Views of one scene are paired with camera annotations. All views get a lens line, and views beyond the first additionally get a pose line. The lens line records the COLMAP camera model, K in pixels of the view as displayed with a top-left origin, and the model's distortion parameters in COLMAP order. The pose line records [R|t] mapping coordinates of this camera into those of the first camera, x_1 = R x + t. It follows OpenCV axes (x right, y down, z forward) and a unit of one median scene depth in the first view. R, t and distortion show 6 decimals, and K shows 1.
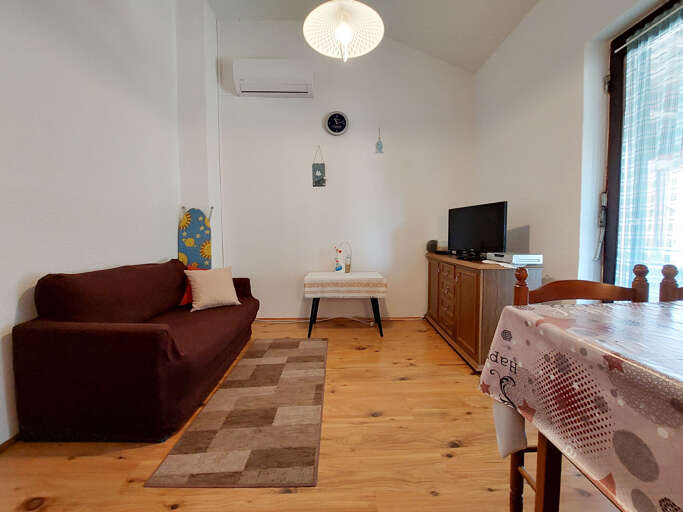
lens RADIAL K [[274.1, 0, 343.8], [0, 274.1, 255.0], [0, 0, 1]] dist [-0.016289, -0.000786]
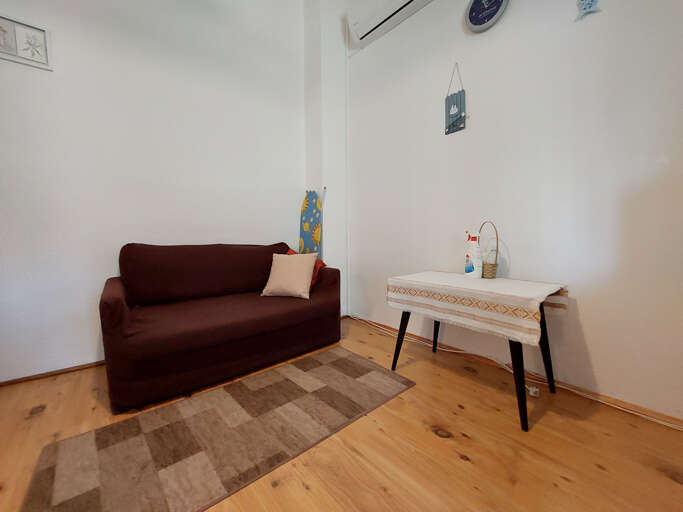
lens RADIAL K [[274.1, 0, 339.4], [0, 274.1, 257.9], [0, 0, 1]] dist [-0.016289, -0.000786]
pose [[0.615785, 0.063300, -0.785367, 0.296095], [-0.047715, 0.997934, 0.043020, 0.018147], [0.786468, 0.010982, 0.617534, 0.524276]]
